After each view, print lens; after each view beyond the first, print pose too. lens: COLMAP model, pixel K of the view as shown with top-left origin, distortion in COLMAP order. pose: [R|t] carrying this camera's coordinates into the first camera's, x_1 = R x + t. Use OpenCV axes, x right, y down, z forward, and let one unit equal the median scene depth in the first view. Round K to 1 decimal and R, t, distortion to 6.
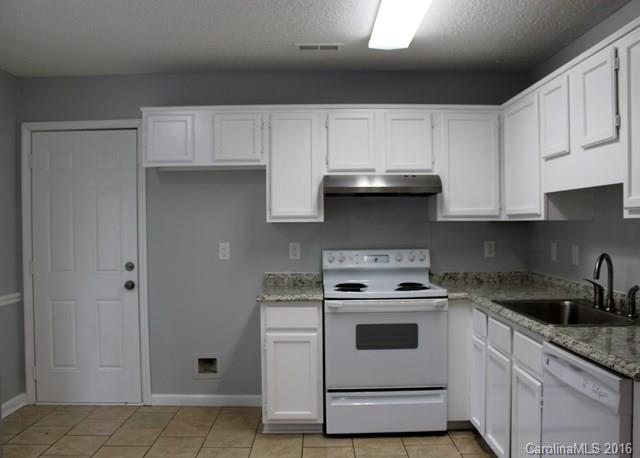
lens RADIAL K [[591.7, 0, 320.0], [0, 591.7, 229.0], [0, 0, 1]] dist [-0.163053, 0.211067]
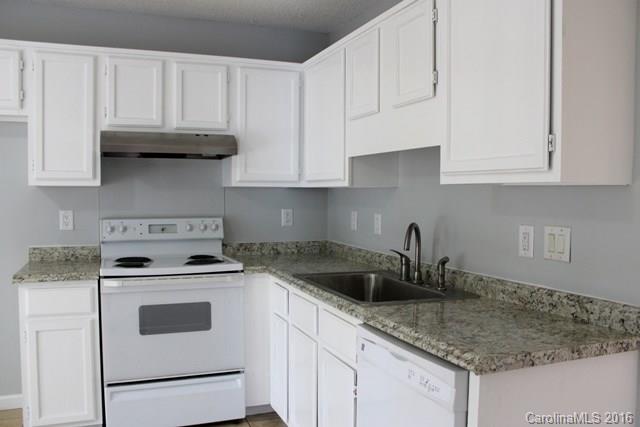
lens RADIAL K [[553.9, 0, 316.9], [0, 553.9, 217.8], [0, 0, 1]] dist [-0.107548, 0.010462]
pose [[0.936499, -0.003821, 0.350648, 0.025890], [-0.008696, 0.999380, 0.034115, 0.004412], [-0.350561, -0.034998, 0.935886, 0.171023]]
